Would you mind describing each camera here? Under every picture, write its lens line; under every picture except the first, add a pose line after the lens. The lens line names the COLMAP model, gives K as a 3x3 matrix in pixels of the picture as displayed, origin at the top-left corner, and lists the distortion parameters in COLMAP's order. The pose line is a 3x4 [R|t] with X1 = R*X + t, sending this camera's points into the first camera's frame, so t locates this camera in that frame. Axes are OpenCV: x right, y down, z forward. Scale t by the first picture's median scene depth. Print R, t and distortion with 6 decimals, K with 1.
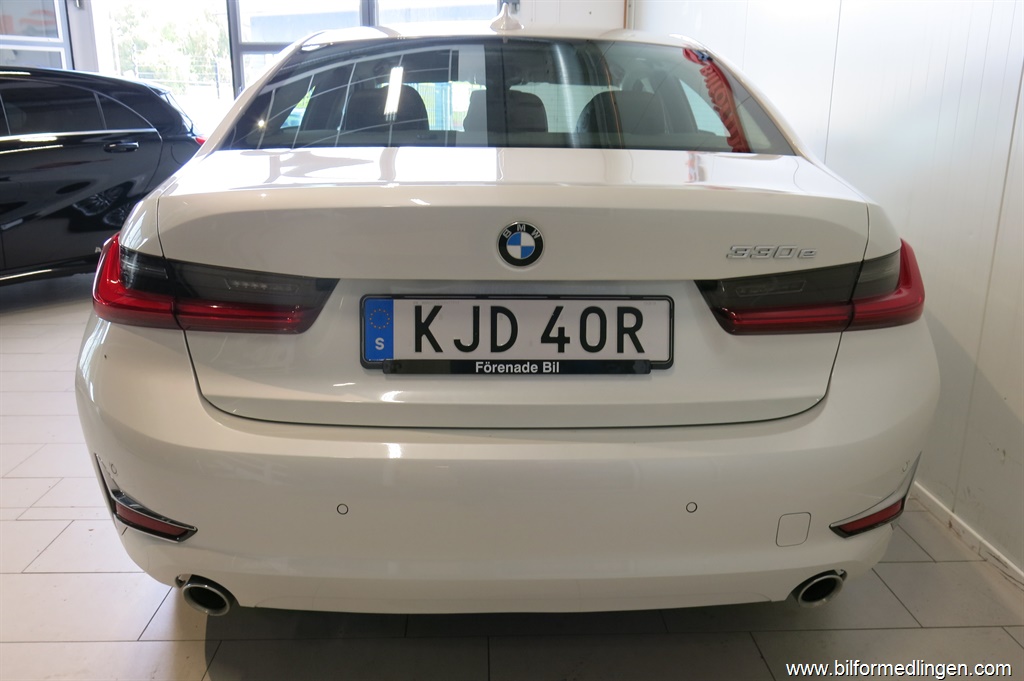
lens RADIAL K [[861.7, 0, 512.0], [0, 861.7, 340.5], [0, 0, 1]] dist [-0.023126, -0.006148]
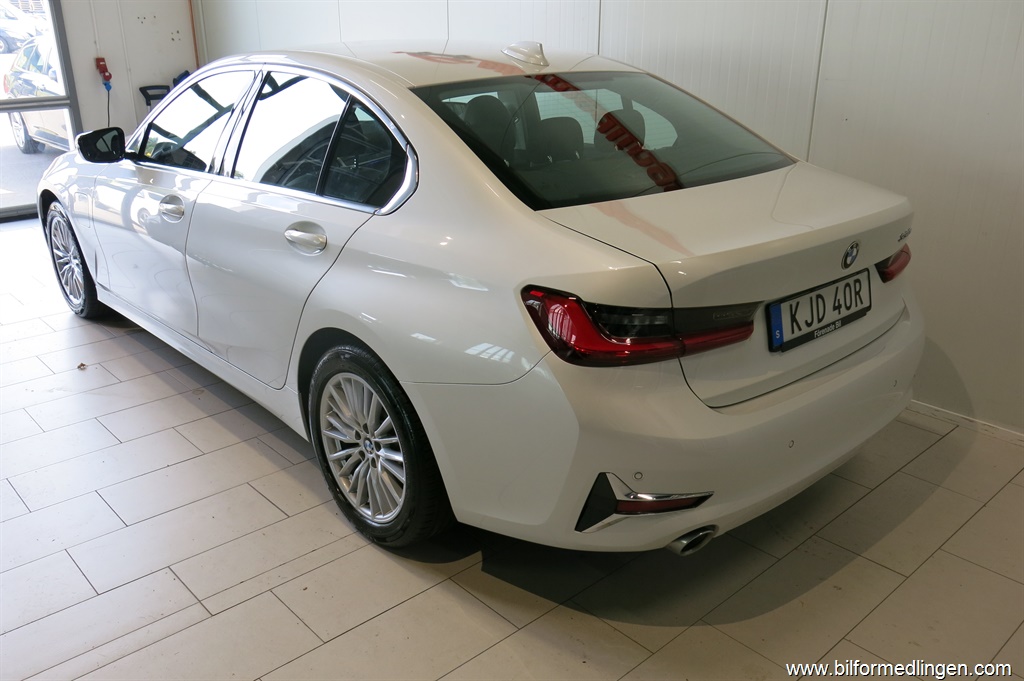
lens RADIAL K [[861.7, 0, 512.0], [0, 861.7, 340.5], [0, 0, 1]] dist [-0.023126, -0.006148]
pose [[0.763763, -0.230591, 0.602904, -1.411355], [0.175086, 0.973007, 0.150344, -0.291279], [-0.621298, -0.009267, 0.783520, 0.111241]]
